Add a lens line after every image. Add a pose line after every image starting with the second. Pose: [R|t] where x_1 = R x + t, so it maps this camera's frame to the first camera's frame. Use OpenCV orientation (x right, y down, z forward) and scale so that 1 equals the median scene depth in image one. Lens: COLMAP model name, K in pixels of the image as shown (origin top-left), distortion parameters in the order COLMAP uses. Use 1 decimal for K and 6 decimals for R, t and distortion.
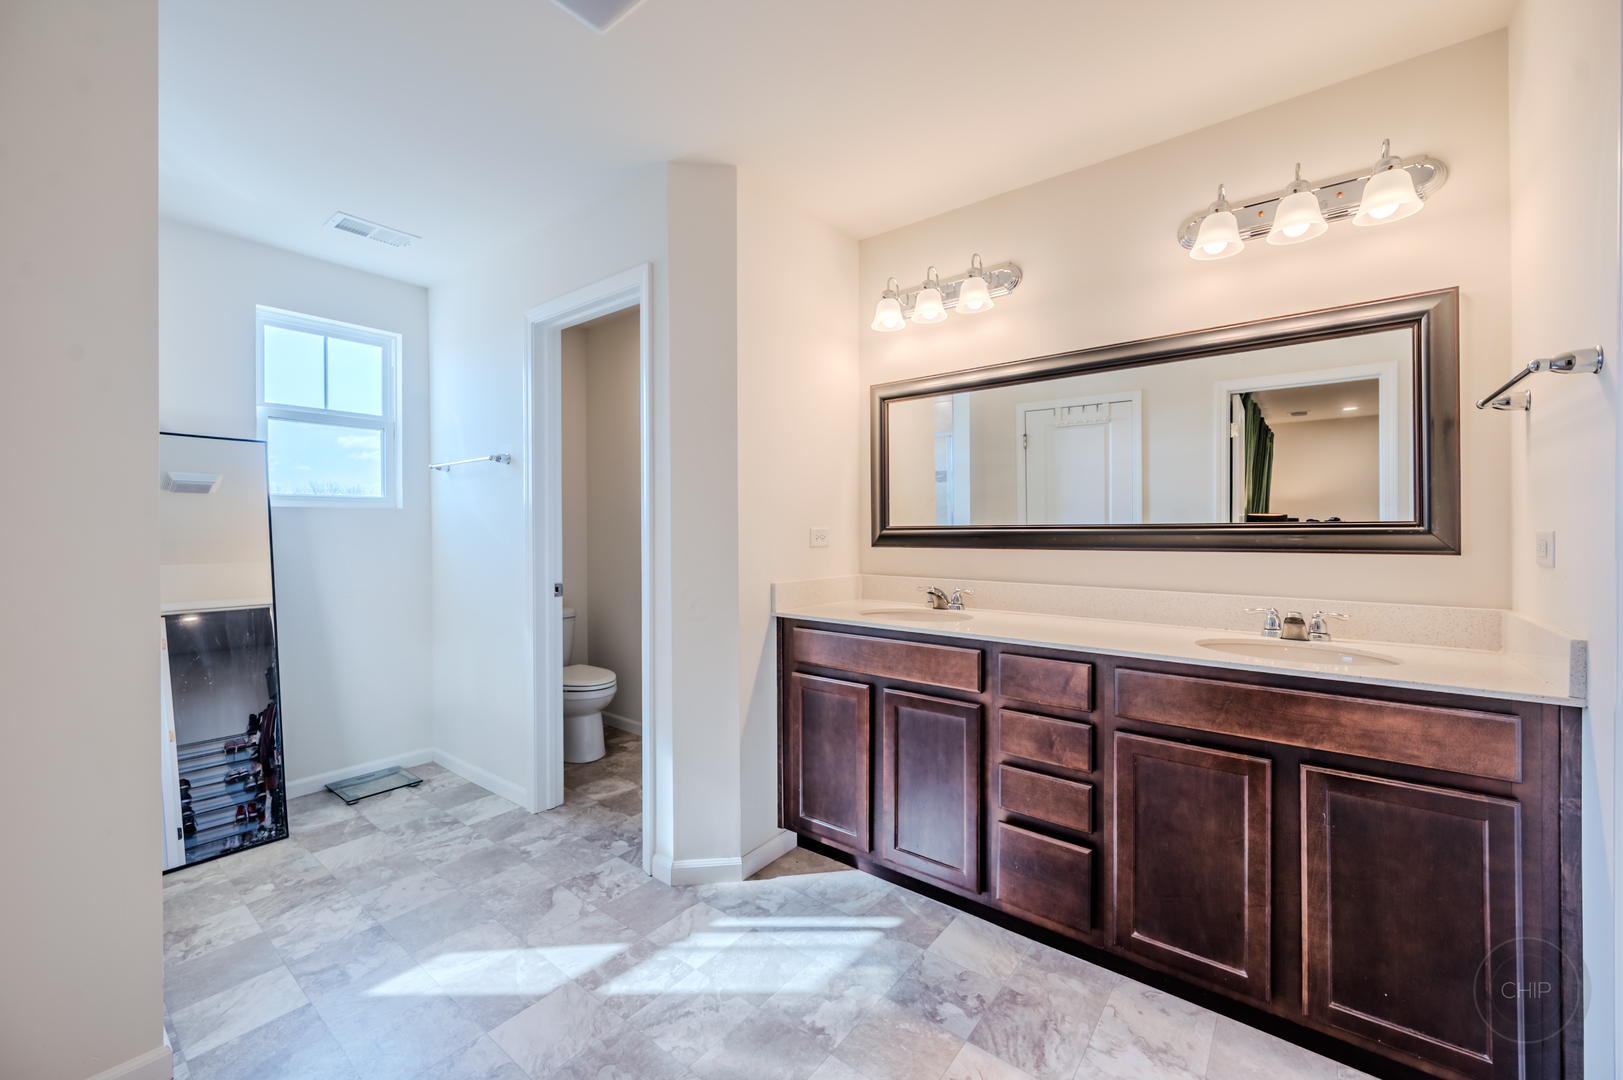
lens RADIAL K [[649.7, 0, 810.8], [0, 649.7, 526.1], [0, 0, 1]] dist [-0.000017, -0.000022]
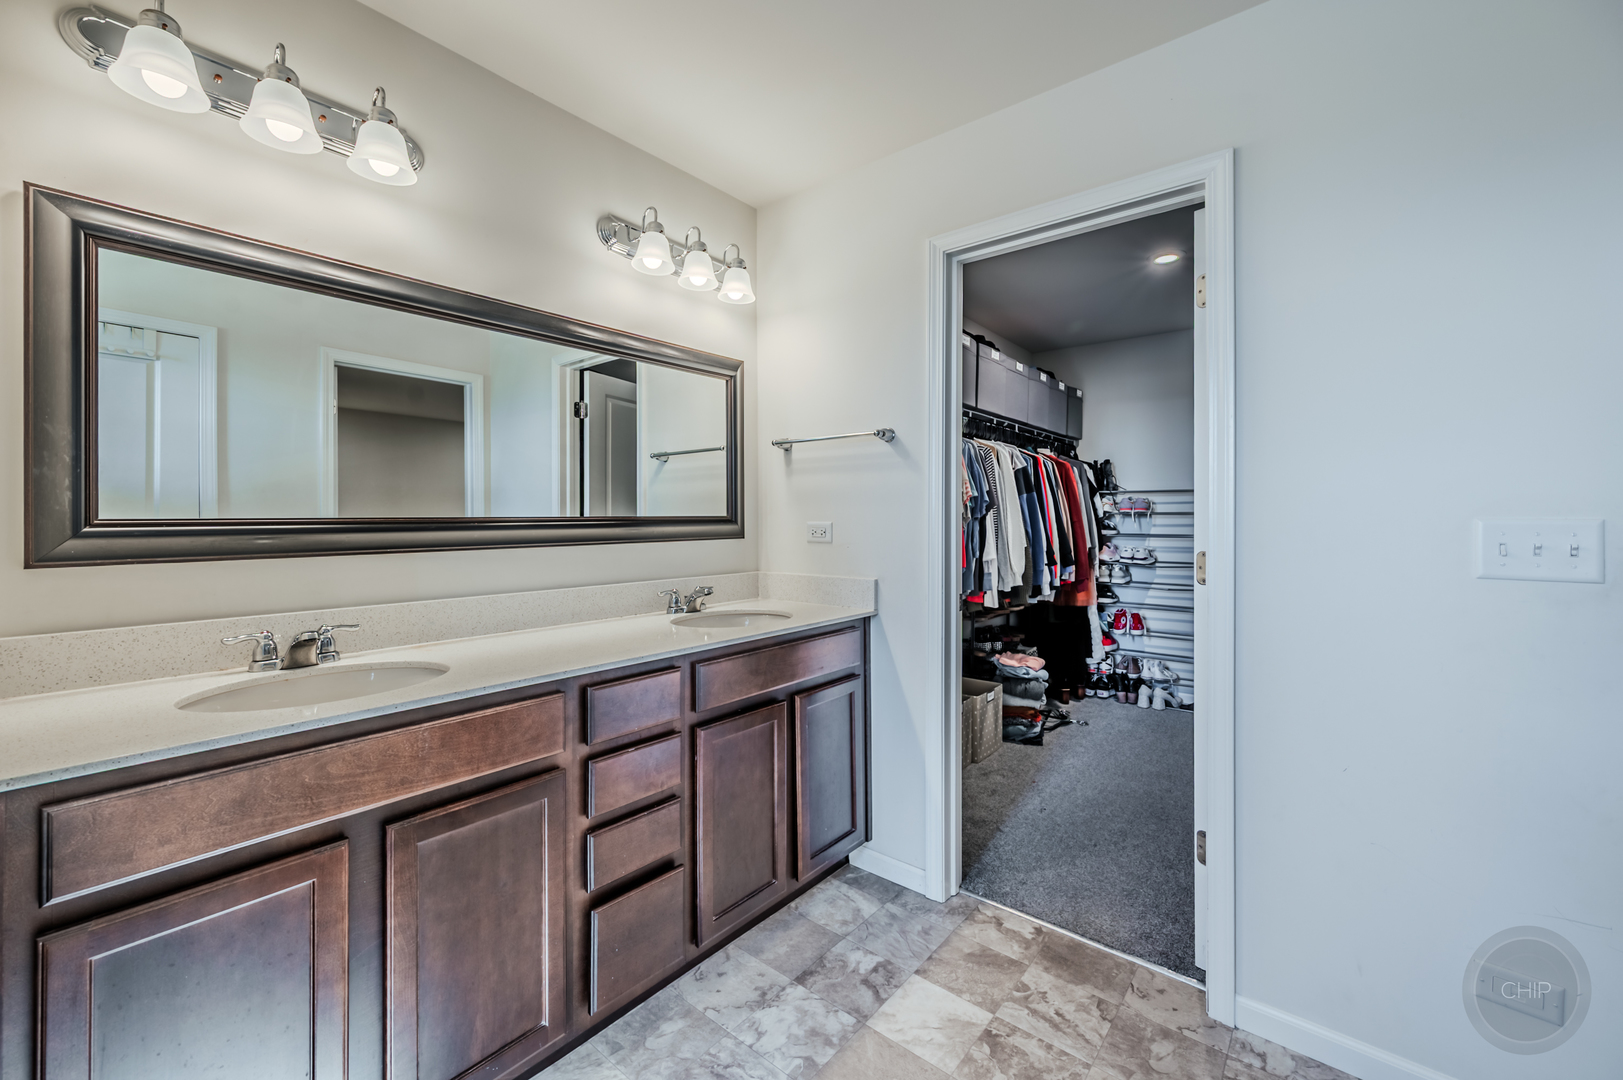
lens RADIAL K [[649.7, 0, 814.5], [0, 649.7, 514.7], [0, 0, 1]] dist [-0.003684, -0.000261]
pose [[0.022889, 0.008879, 0.999699, -0.266995], [-0.000470, 0.999961, -0.008870, 0.000976], [-0.999738, -0.000266, 0.022892, 0.419912]]
